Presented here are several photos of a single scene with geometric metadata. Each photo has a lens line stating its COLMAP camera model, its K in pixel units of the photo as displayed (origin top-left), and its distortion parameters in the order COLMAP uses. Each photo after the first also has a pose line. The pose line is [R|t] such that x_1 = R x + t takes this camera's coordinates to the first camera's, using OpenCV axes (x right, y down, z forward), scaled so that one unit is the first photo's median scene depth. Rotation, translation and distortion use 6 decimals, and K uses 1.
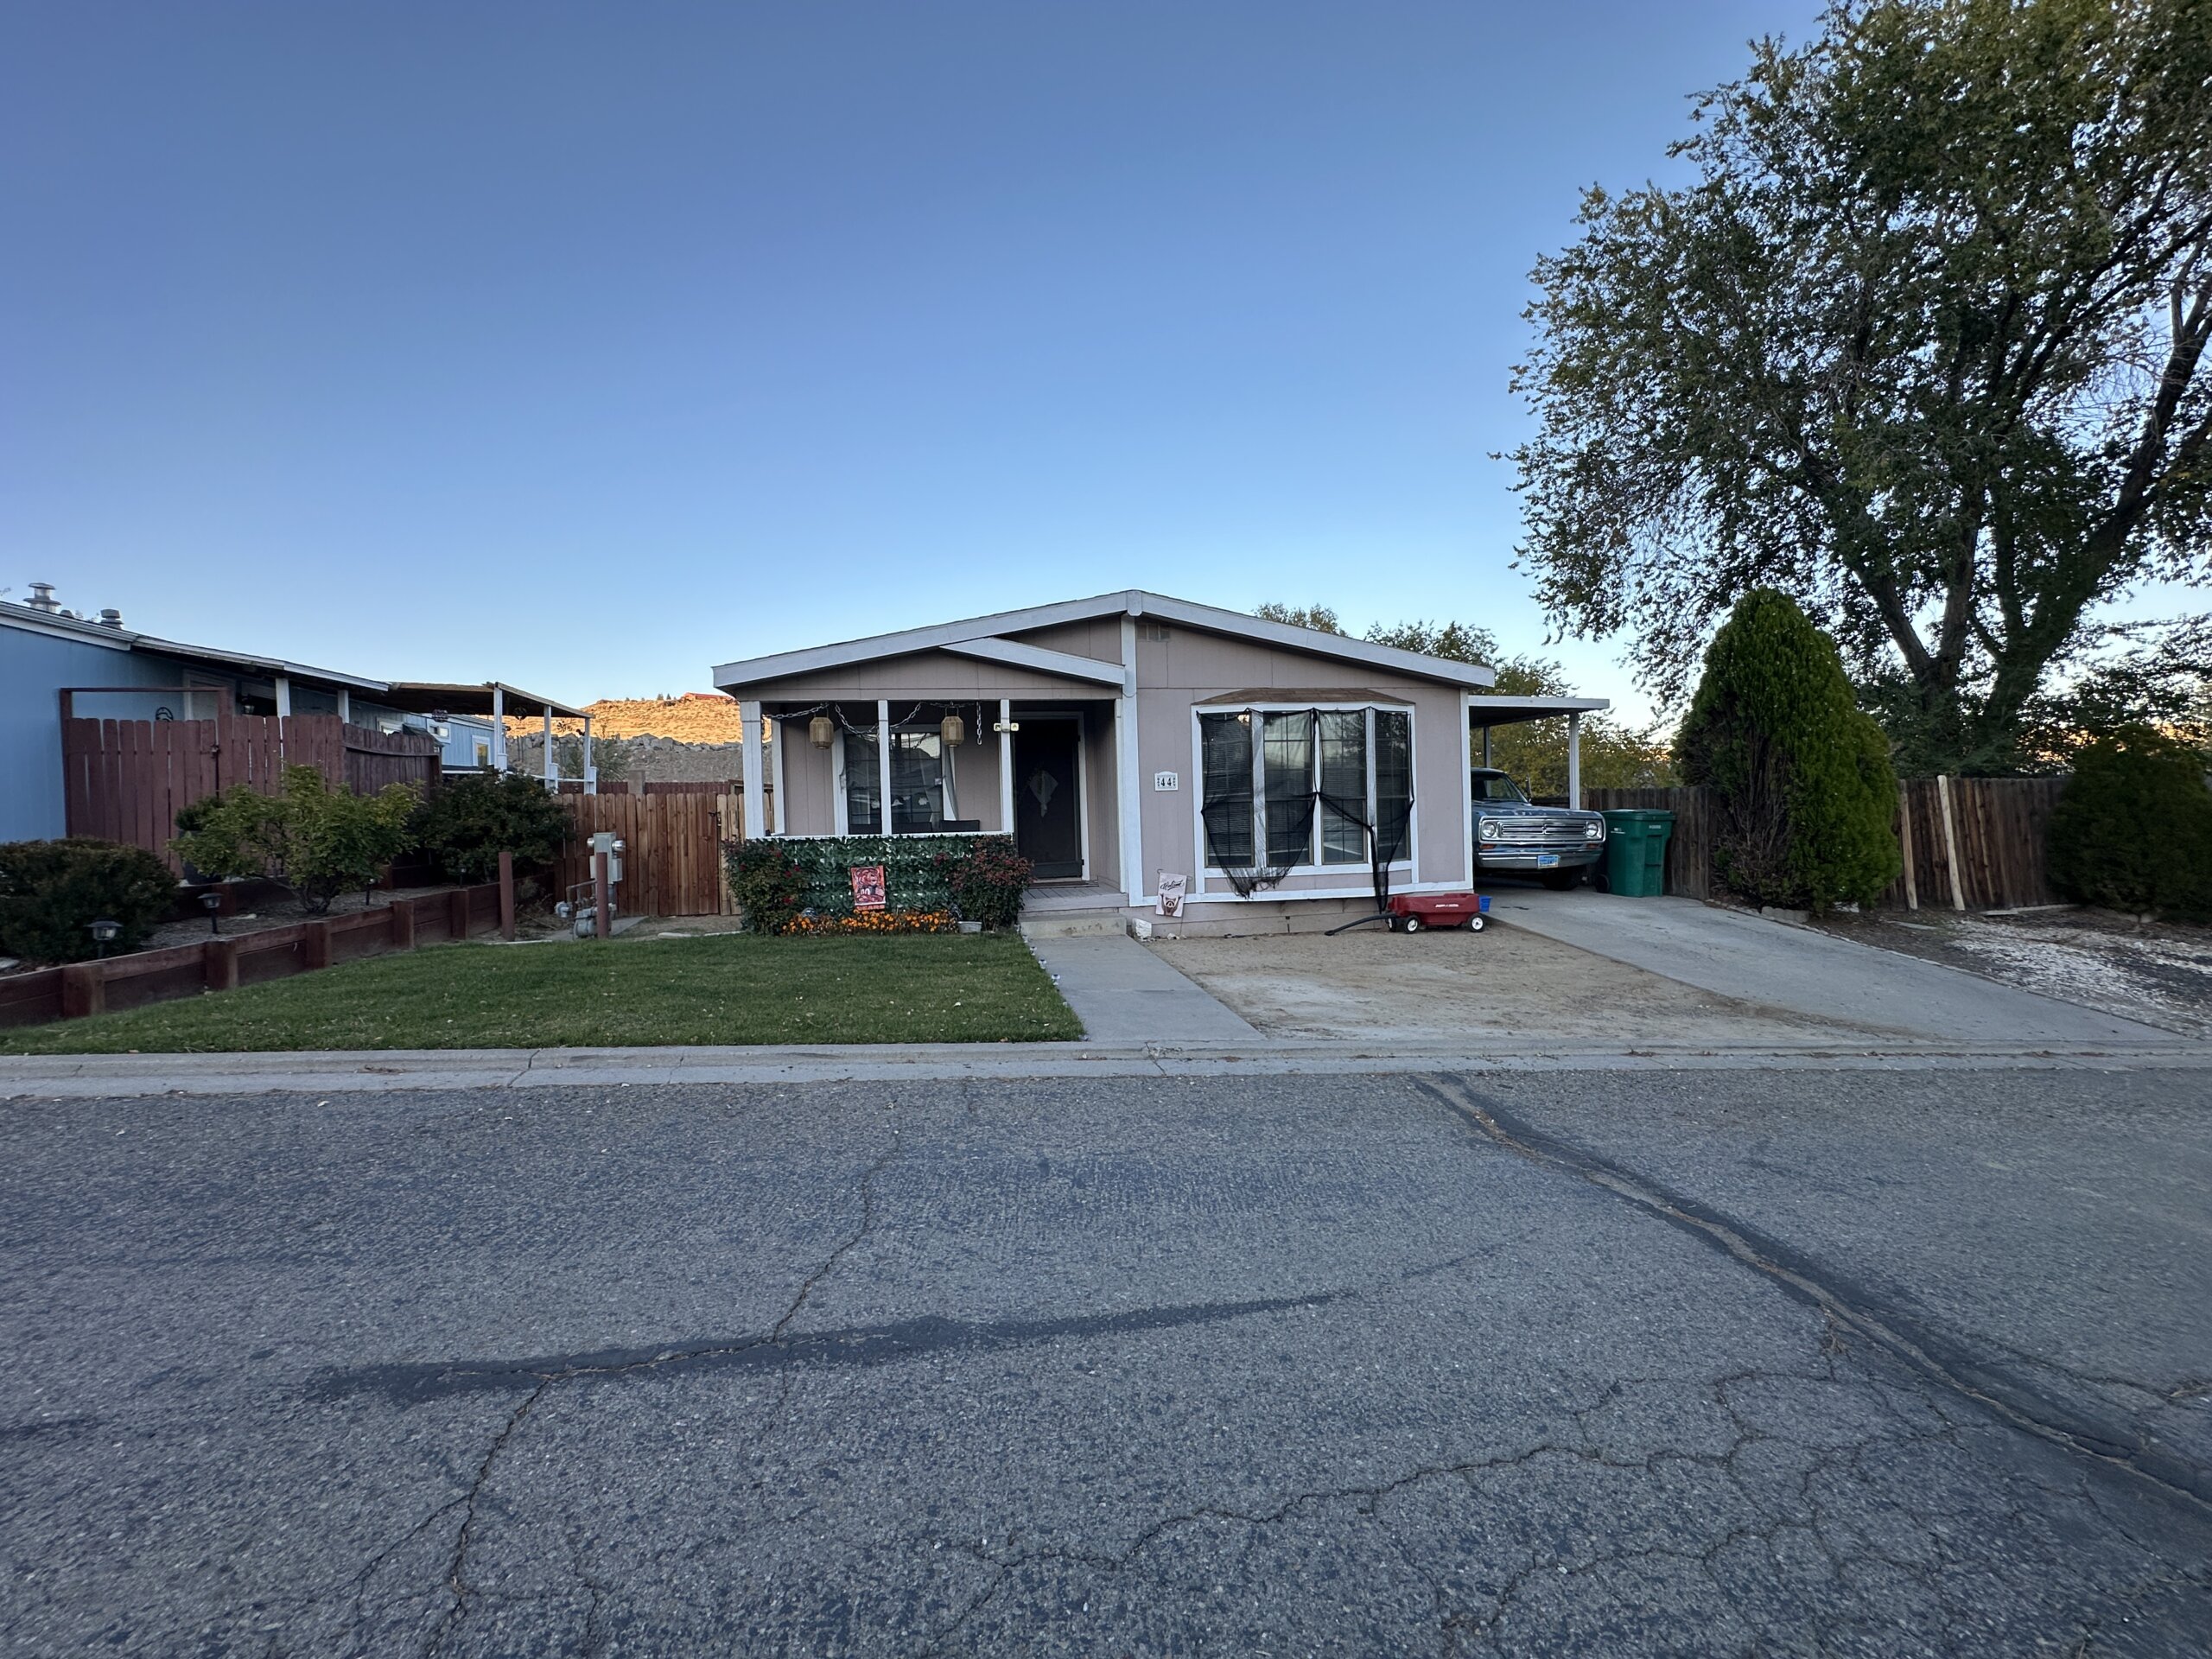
lens RADIAL K [[883.6, 0, 1110.7], [0, 883.6, 820.2], [0, 0, 1]] dist [-0.002735, 0.000546]
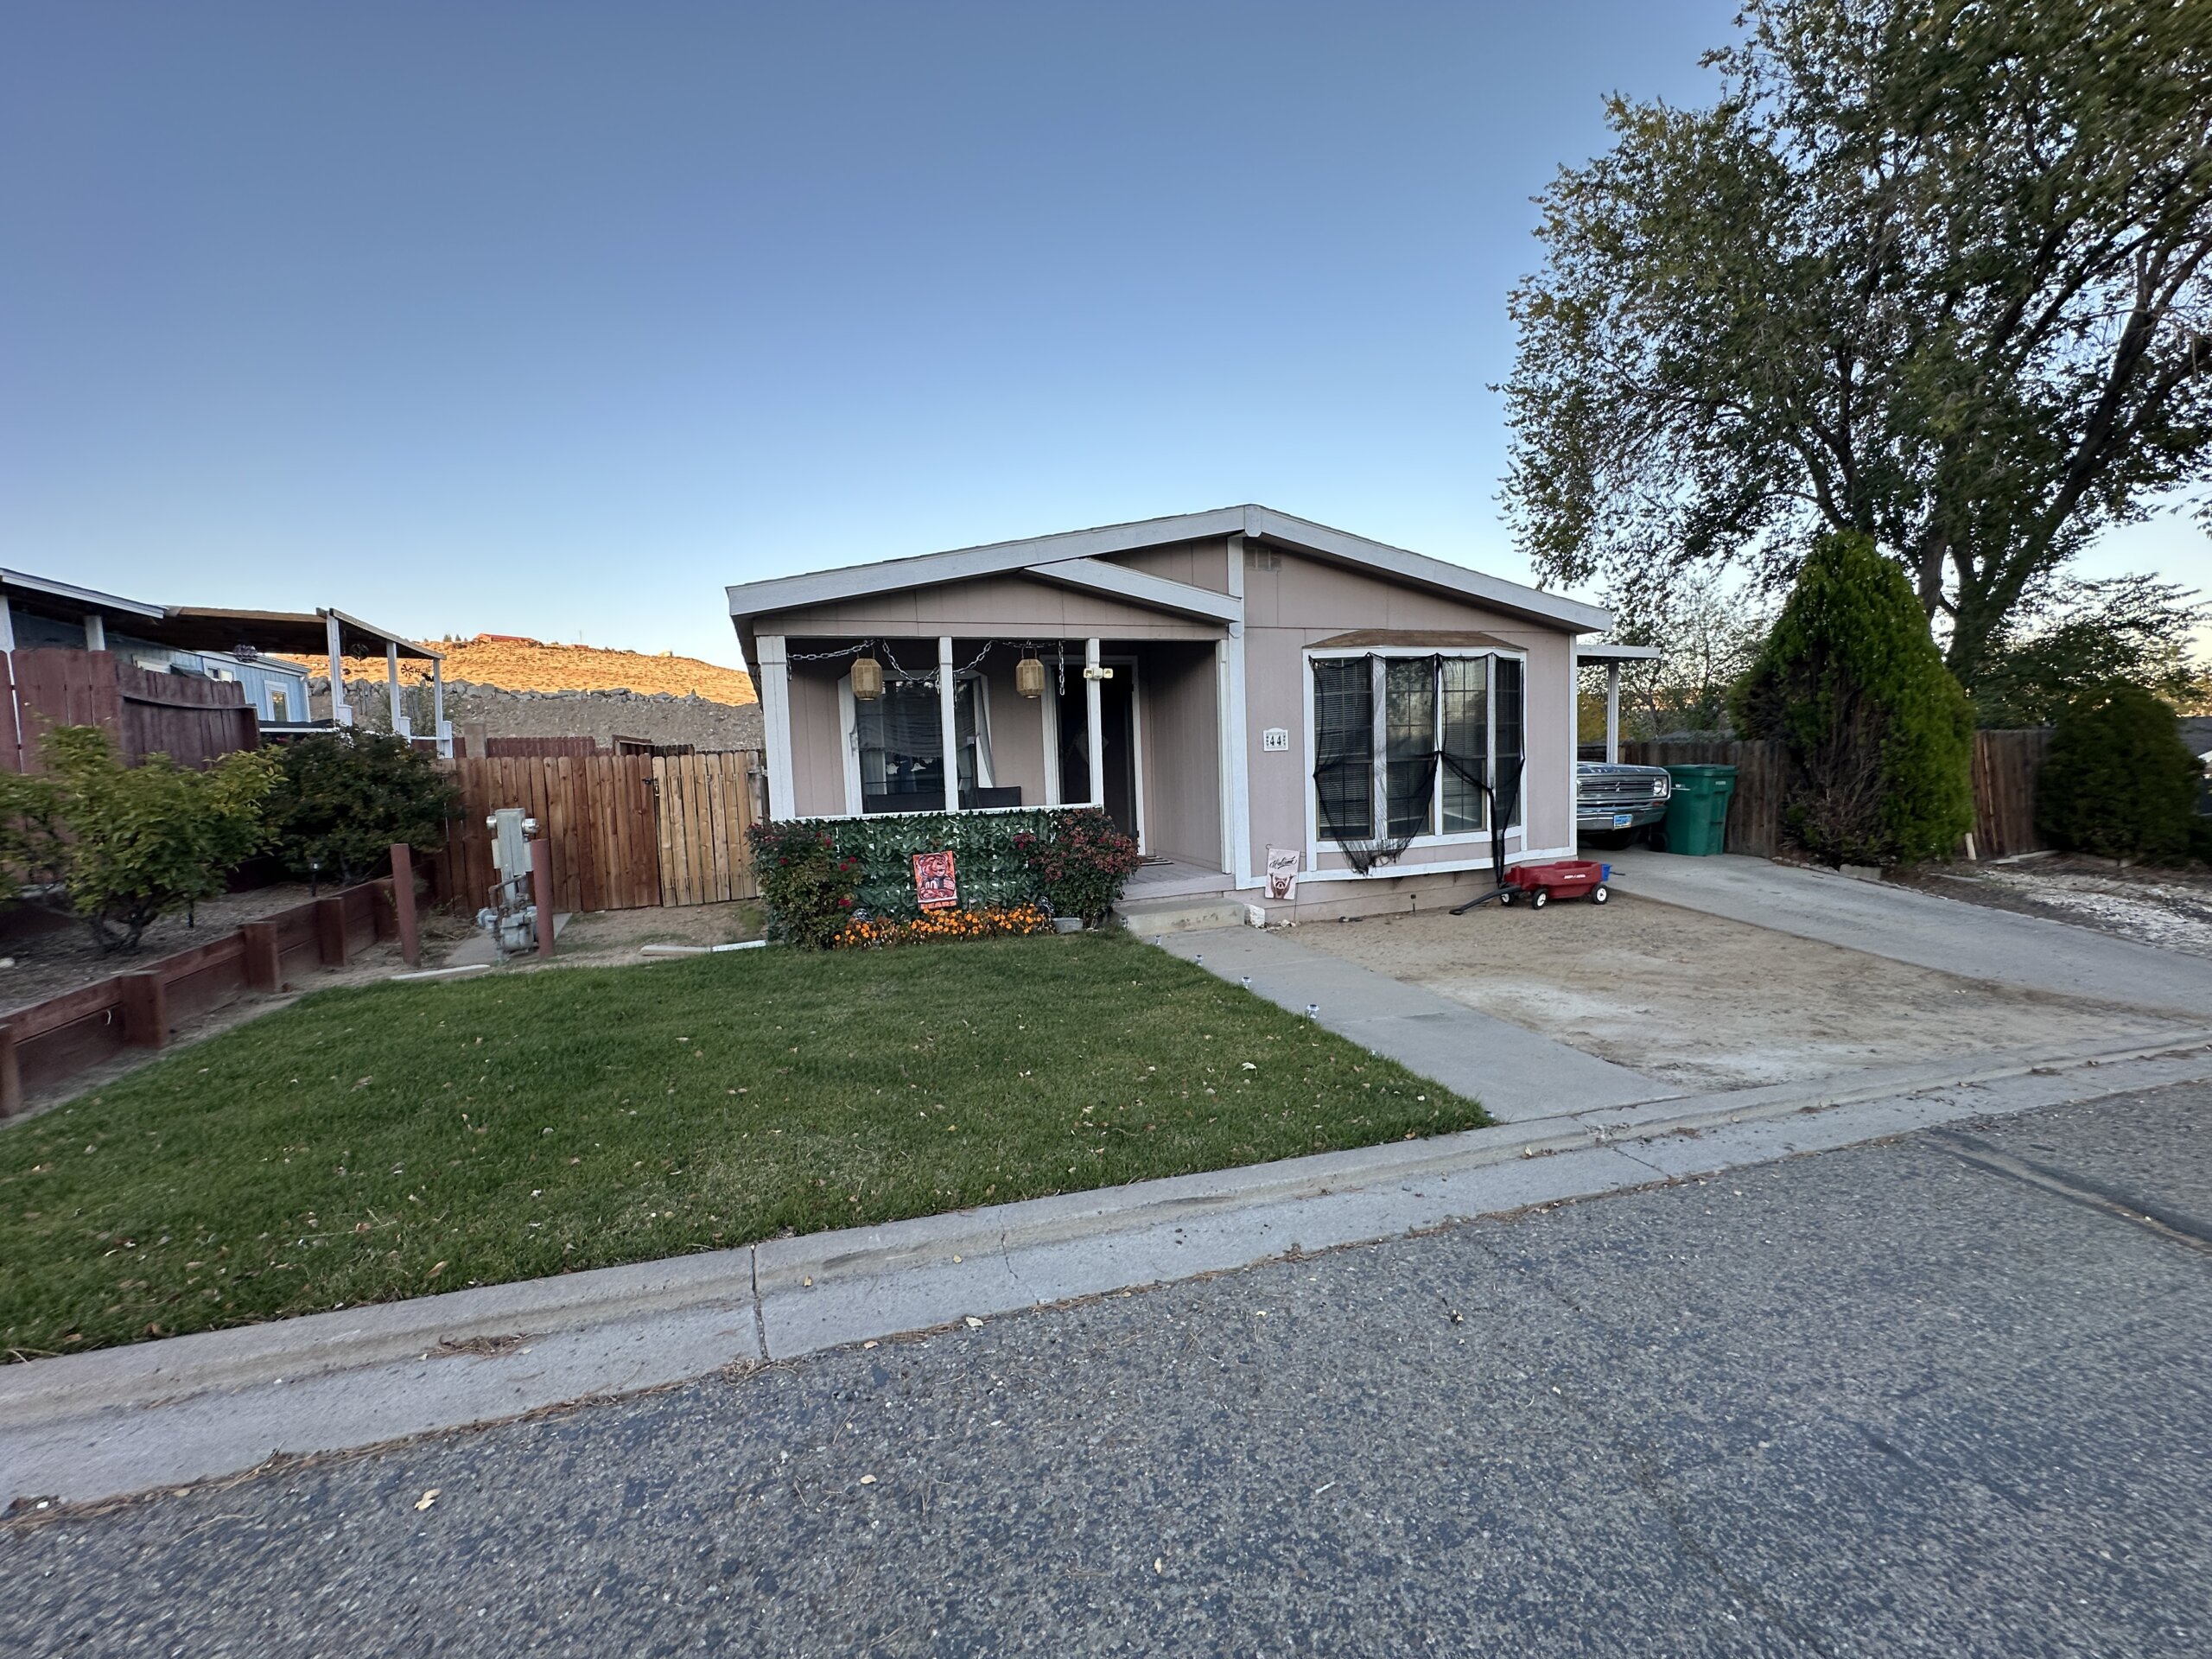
lens RADIAL K [[883.6, 0, 1109.6], [0, 883.6, 820.8], [0, 0, 1]] dist [-0.002735, 0.000546]
pose [[0.985892, -0.021293, 0.166025, -0.234251], [0.011639, 0.998196, 0.058907, -0.018375], [-0.166979, -0.056143, 0.984361, 0.196139]]
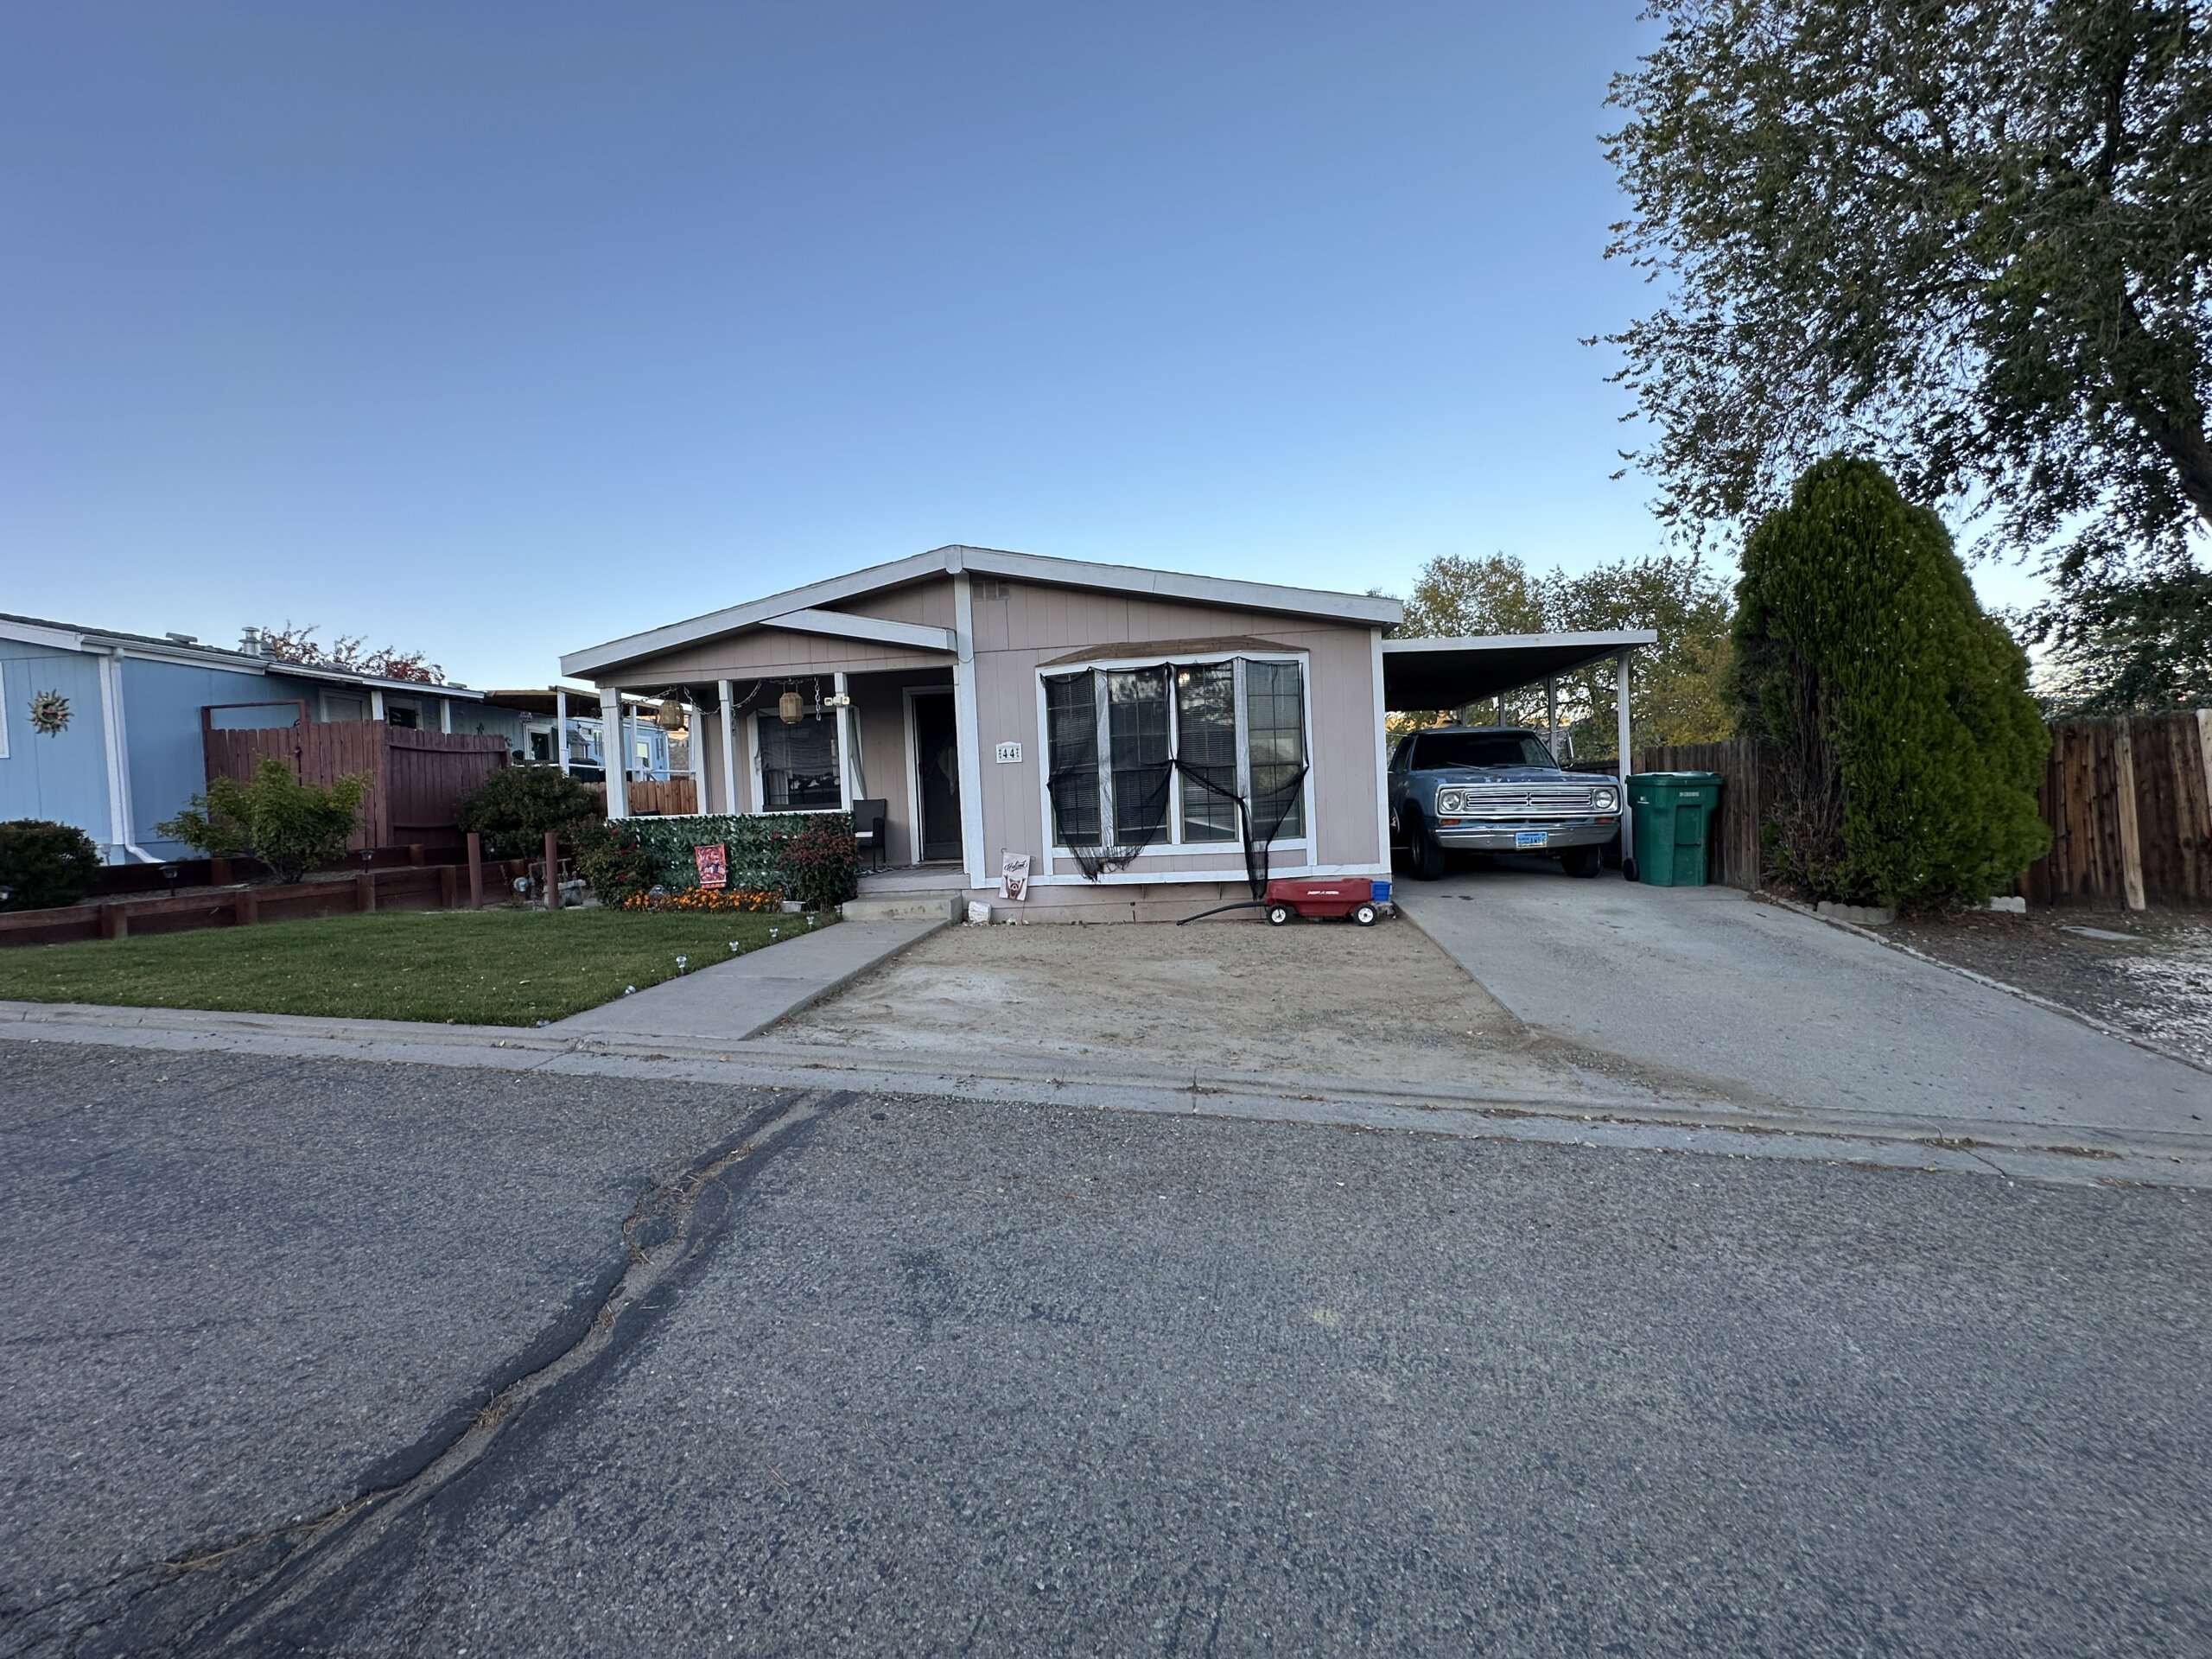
lens RADIAL K [[883.6, 0, 1109.8], [0, 883.6, 823.1], [0, 0, 1]] dist [-0.002735, 0.000546]
pose [[0.955757, -0.007882, -0.294050, 0.432312], [0.013763, 0.999744, 0.017934, 0.014030], [0.293834, -0.021188, 0.955622, 0.154657]]
